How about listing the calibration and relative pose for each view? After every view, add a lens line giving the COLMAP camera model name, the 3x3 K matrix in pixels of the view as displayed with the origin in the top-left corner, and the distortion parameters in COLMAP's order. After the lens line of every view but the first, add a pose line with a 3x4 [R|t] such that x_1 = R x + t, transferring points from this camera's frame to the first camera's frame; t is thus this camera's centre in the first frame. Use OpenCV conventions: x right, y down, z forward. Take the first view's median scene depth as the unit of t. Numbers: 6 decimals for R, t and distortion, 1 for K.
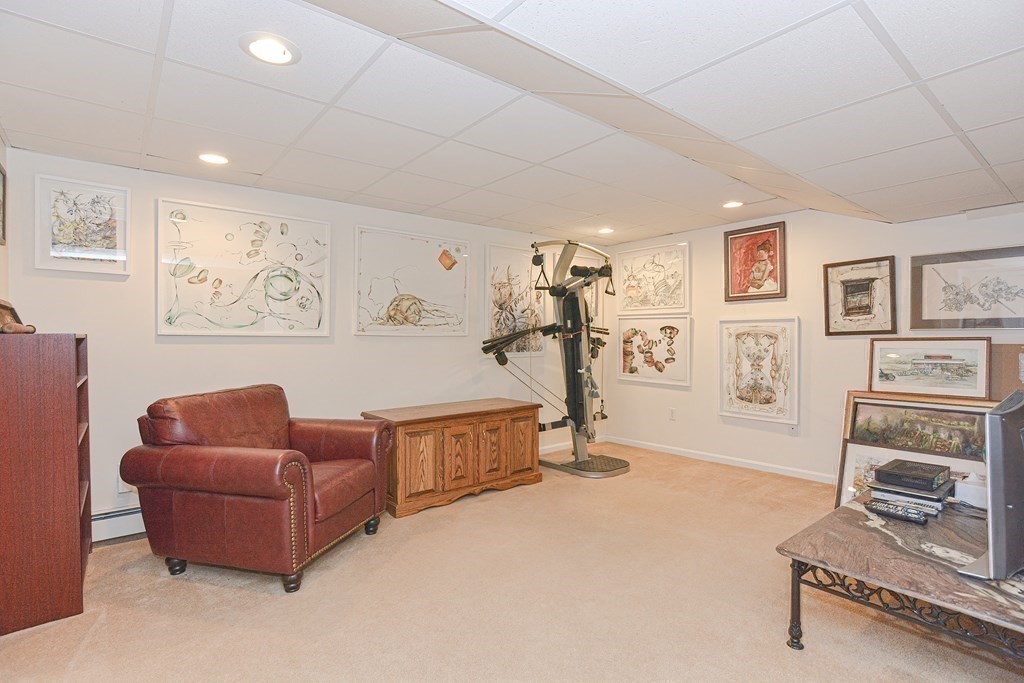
lens RADIAL K [[498.3, 0, 513.5], [0, 498.3, 343.1], [0, 0, 1]] dist [-0.009103, 0.004669]
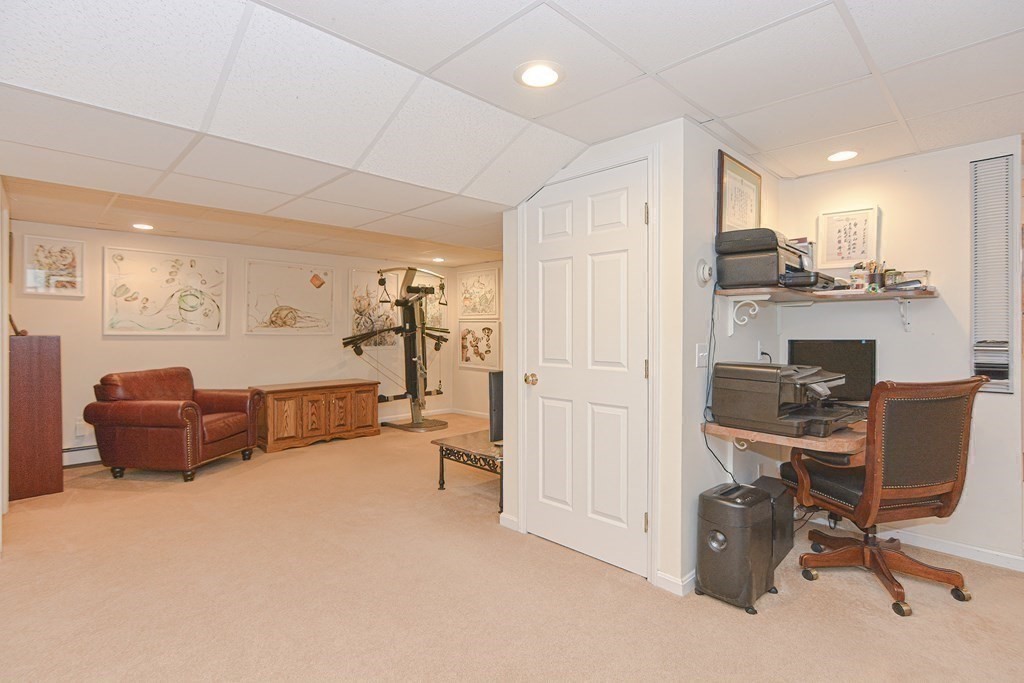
lens RADIAL K [[498.3, 0, 507.9], [0, 498.3, 332.9], [0, 0, 1]] dist [-0.009103, 0.004669]
pose [[0.995543, 0.002322, 0.094281, 0.348667], [-0.001557, 0.999965, -0.008186, -0.010743], [-0.094297, 0.008003, 0.995512, -0.586333]]
